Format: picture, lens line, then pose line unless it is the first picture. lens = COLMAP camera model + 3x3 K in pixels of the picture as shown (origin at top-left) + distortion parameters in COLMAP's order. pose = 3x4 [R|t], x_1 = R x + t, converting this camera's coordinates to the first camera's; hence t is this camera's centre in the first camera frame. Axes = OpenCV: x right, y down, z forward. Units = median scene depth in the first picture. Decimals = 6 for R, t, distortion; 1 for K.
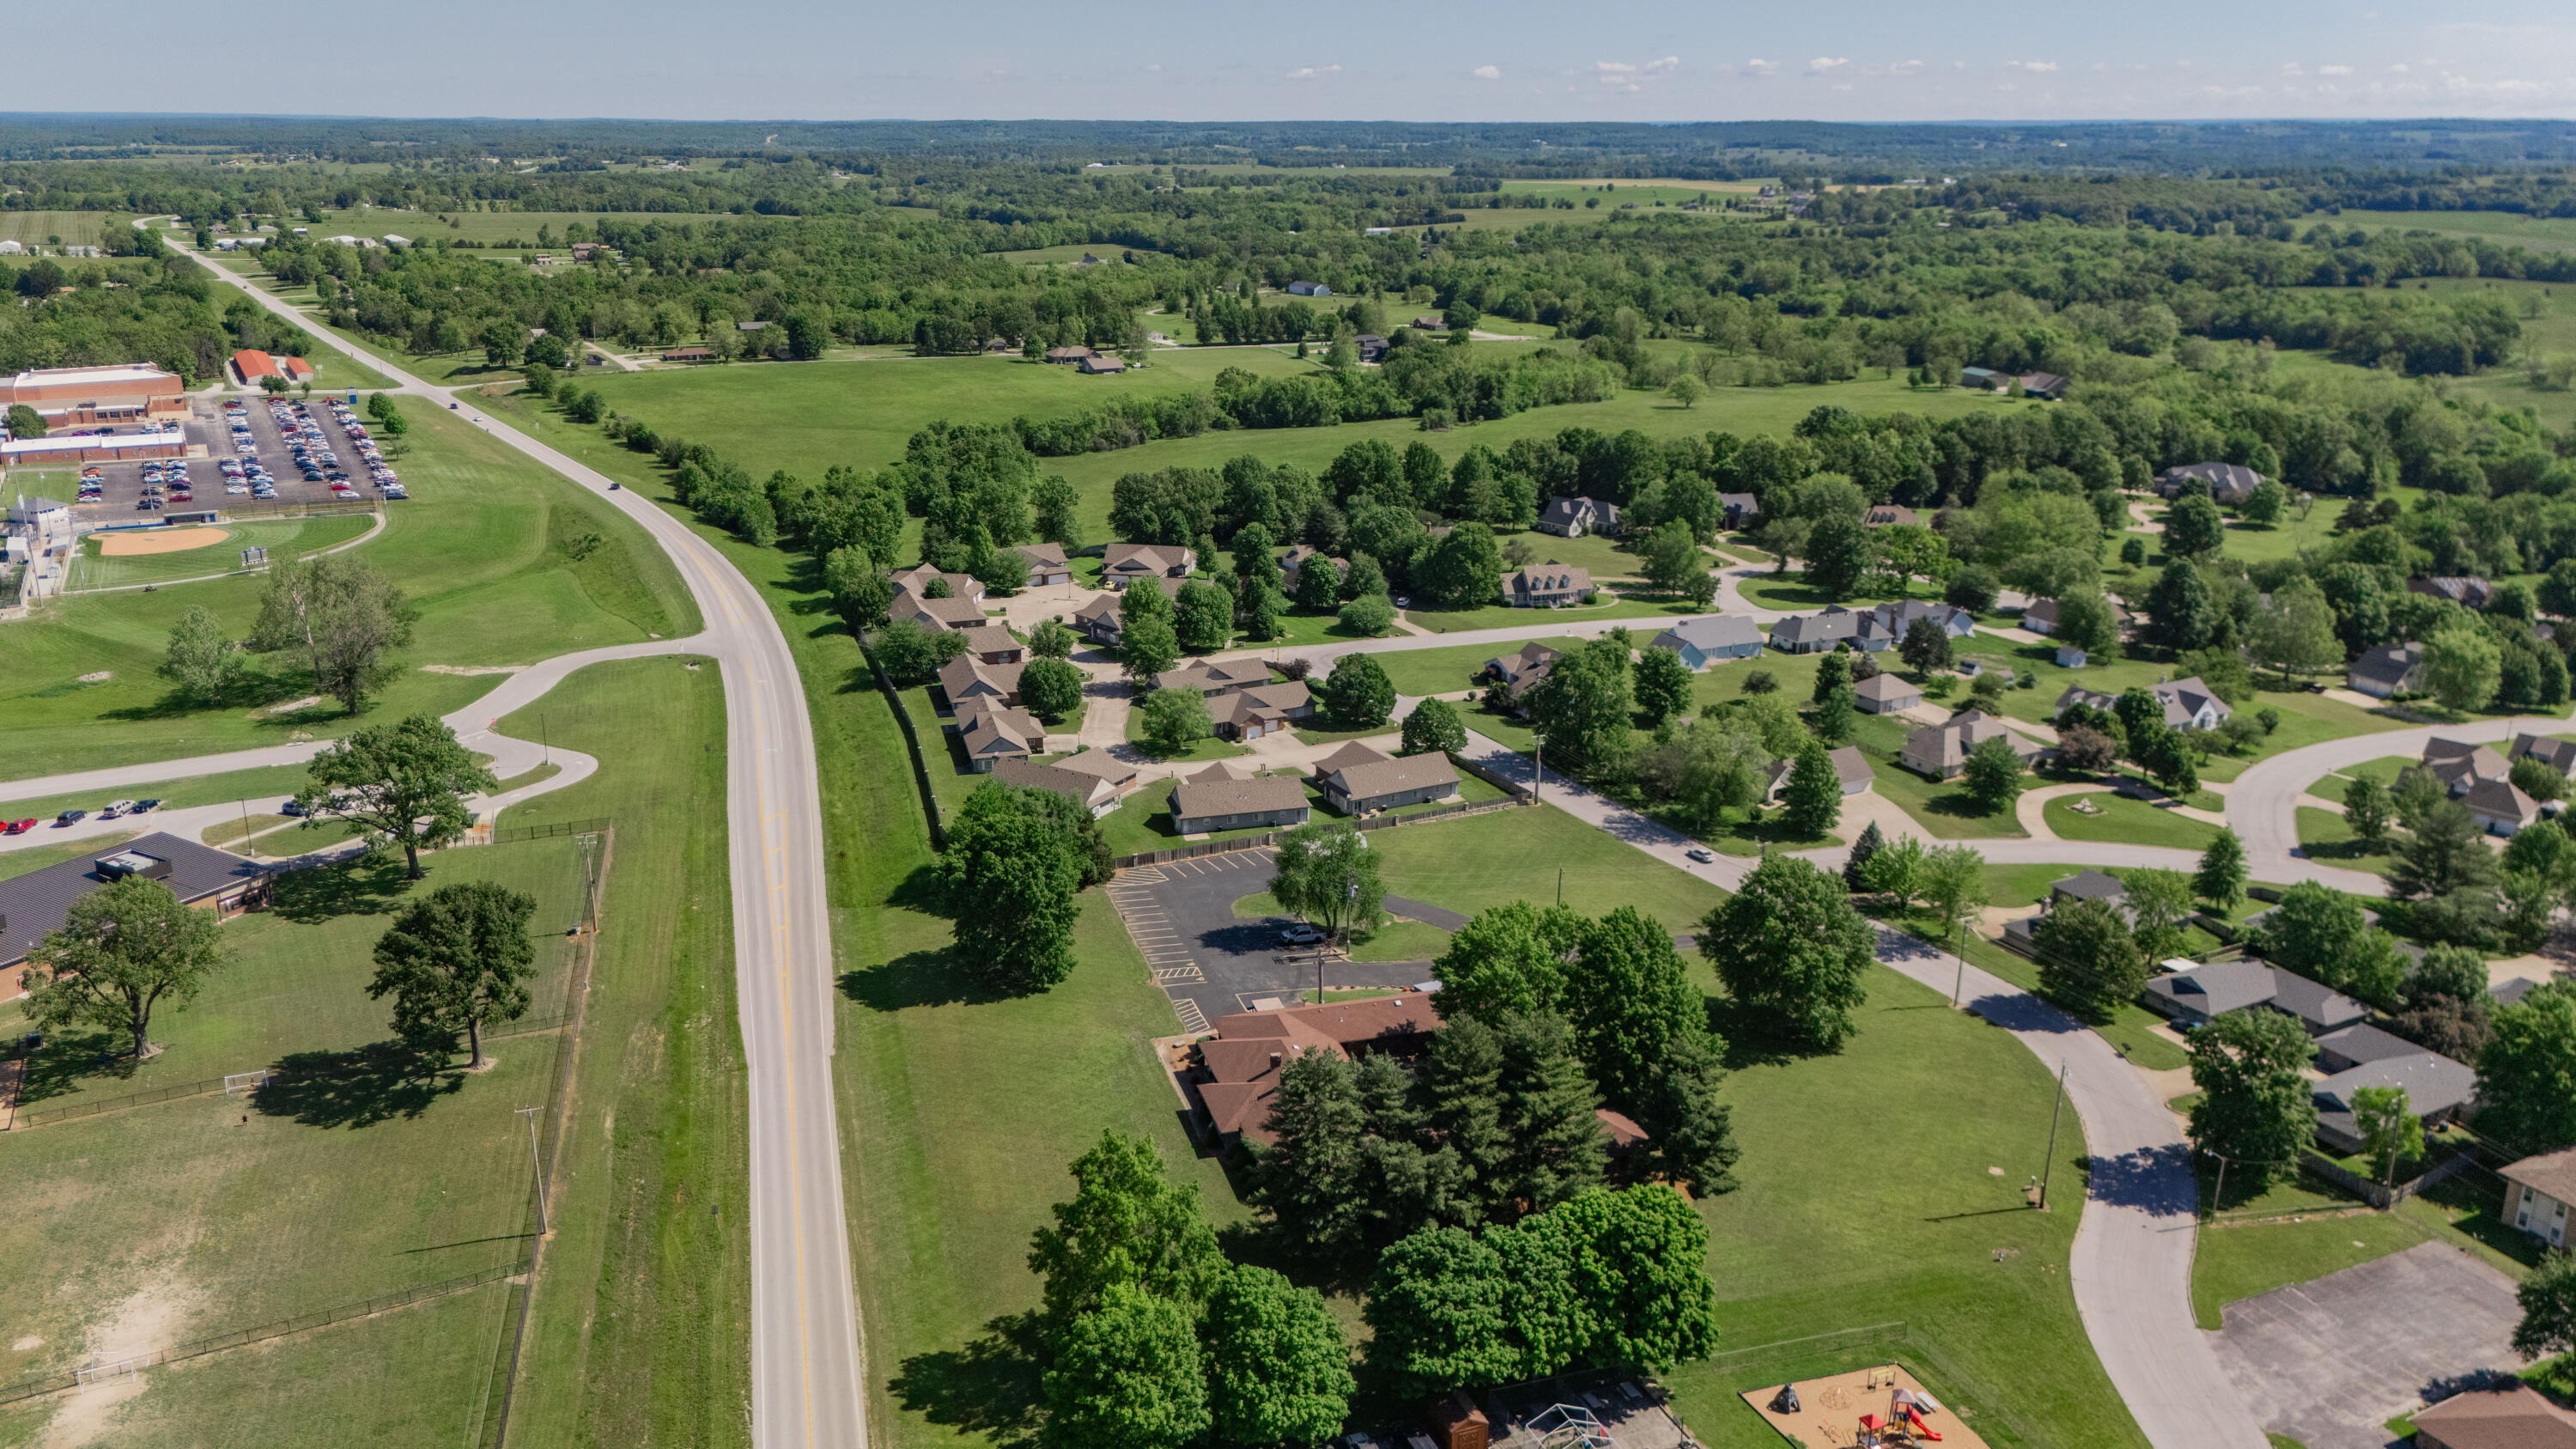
lens RADIAL K [[1924.1, 0, 1294.8], [0, 1924.1, 736.6], [0, 0, 1]] dist [0.069451, -0.065946]
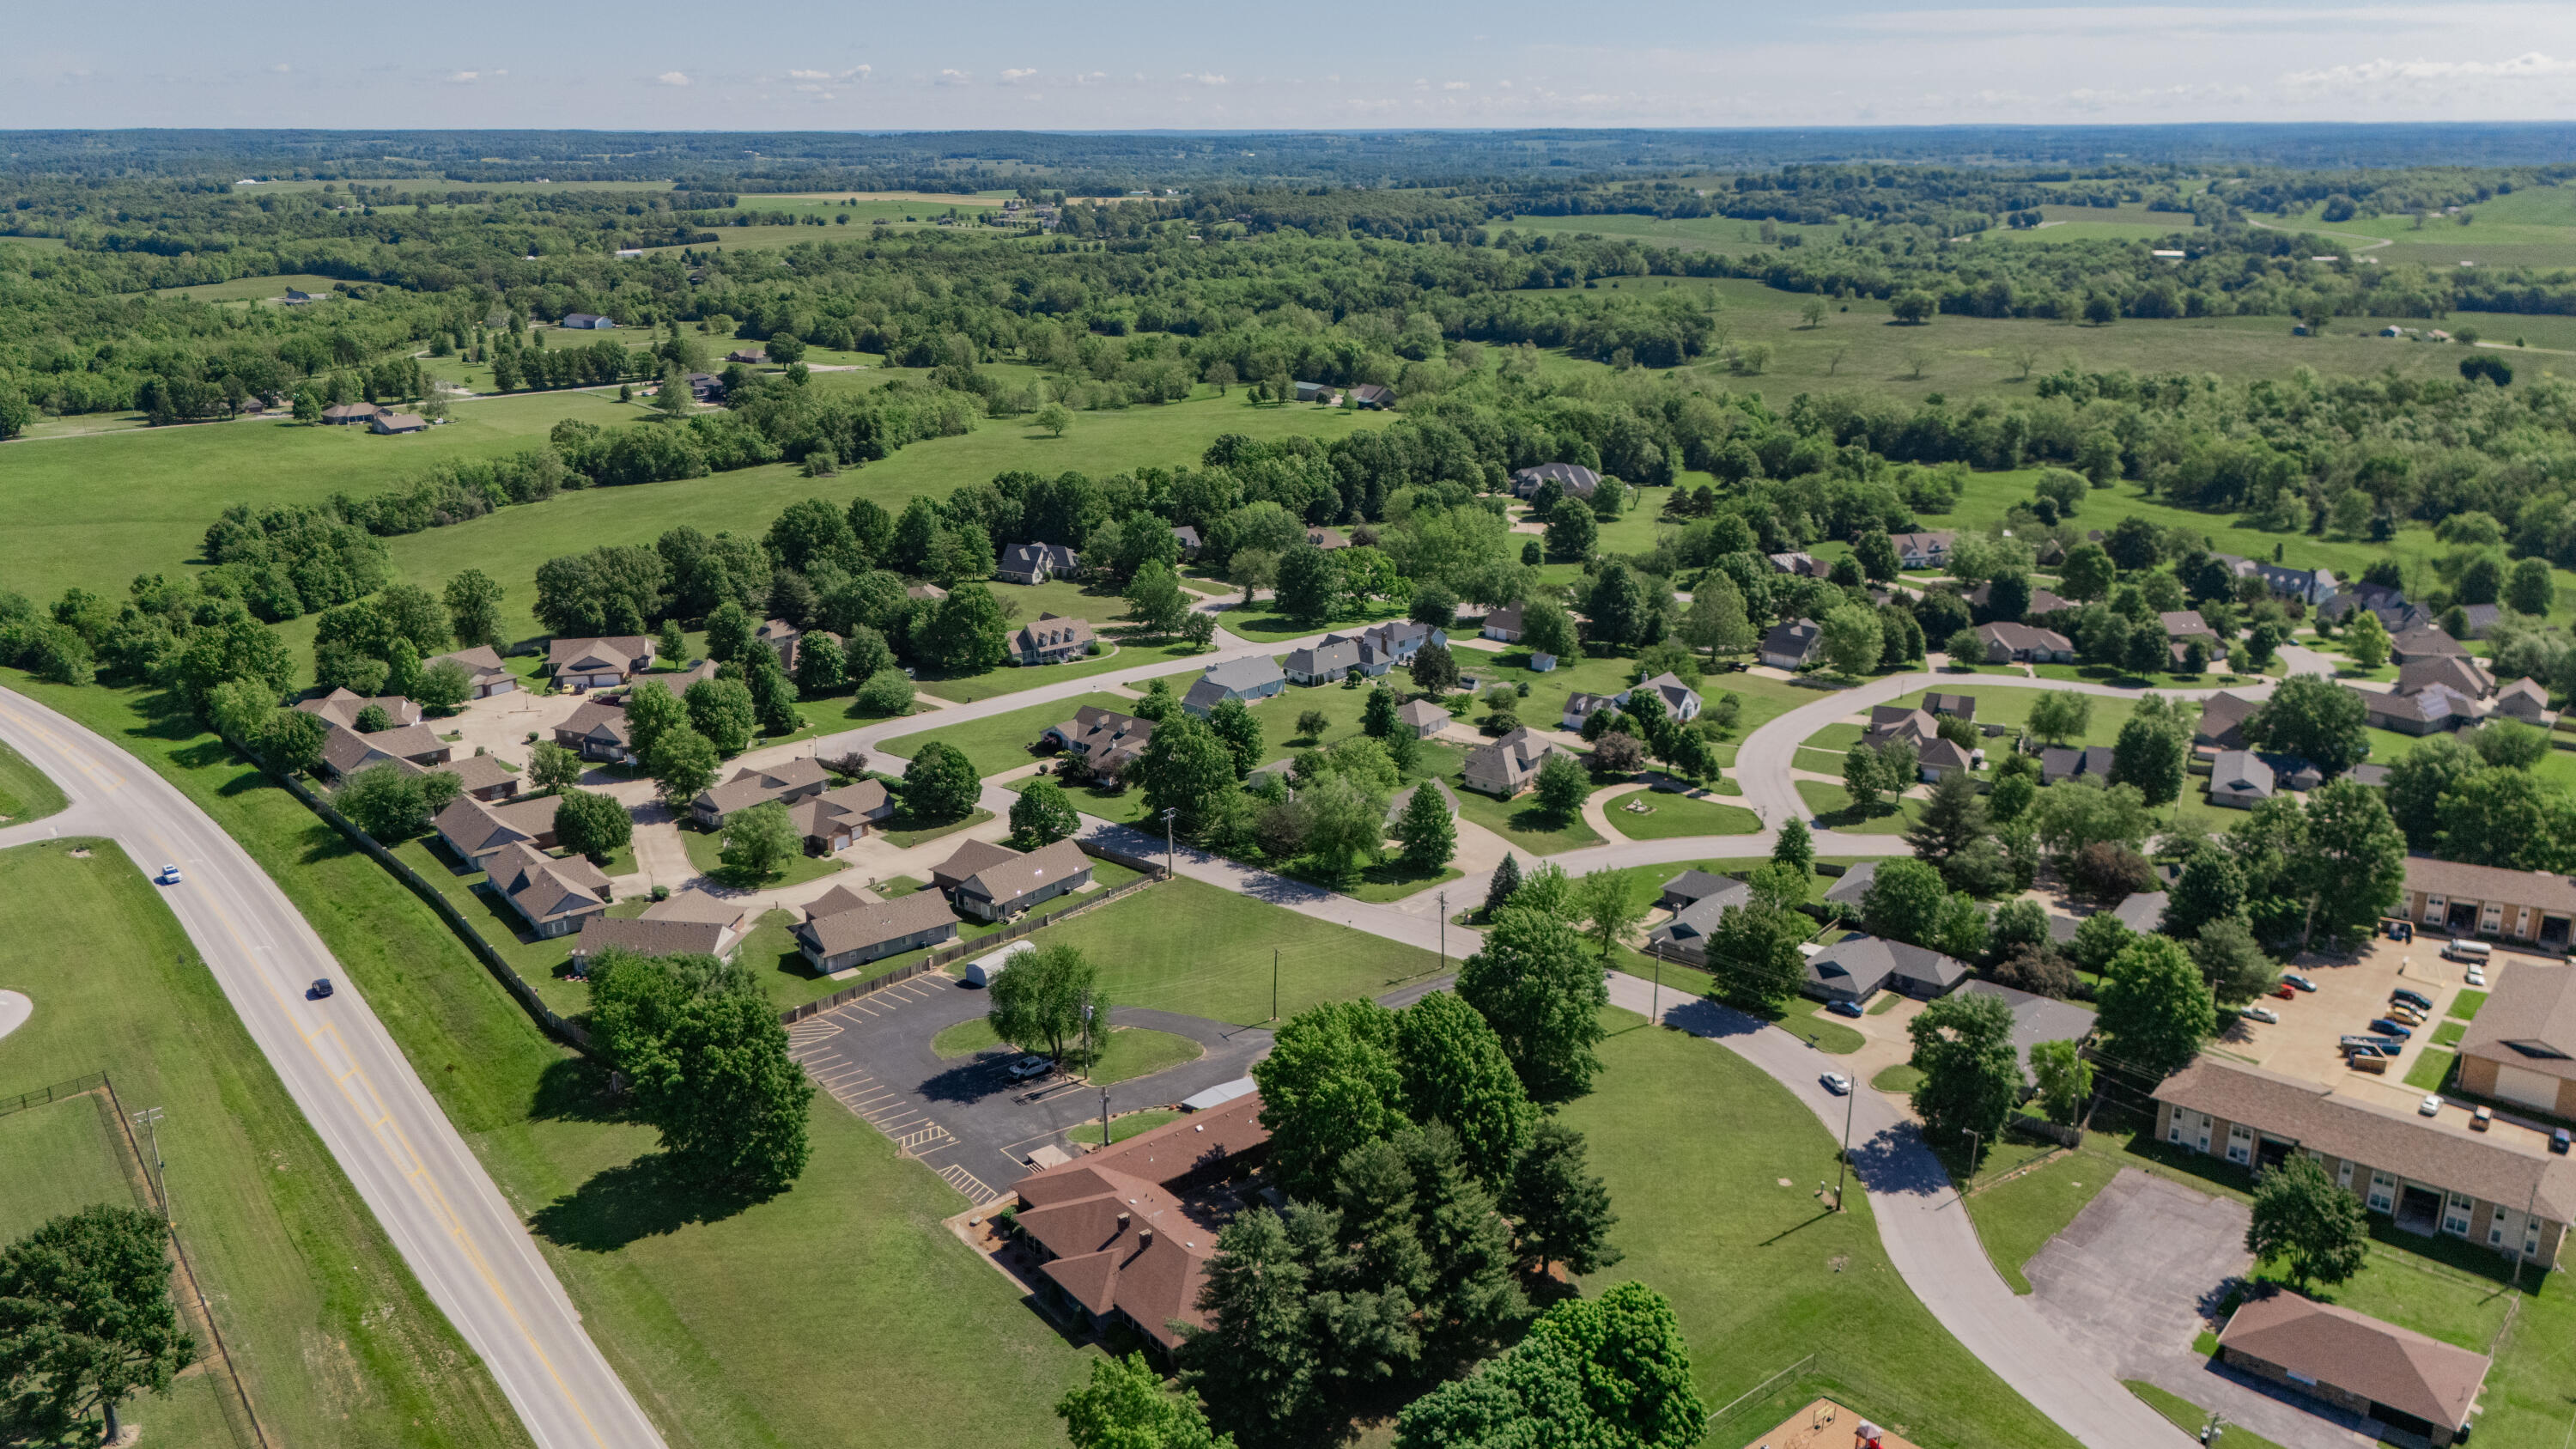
lens RADIAL K [[1924.1, 0, 1297.8], [0, 1924.1, 742.3], [0, 0, 1]] dist [0.069451, -0.065946]
pose [[0.925553, -0.120025, 0.359091, -0.128275], [0.120540, 0.992485, 0.021043, -0.038016], [-0.358919, 0.023808, 0.933065, 0.049922]]
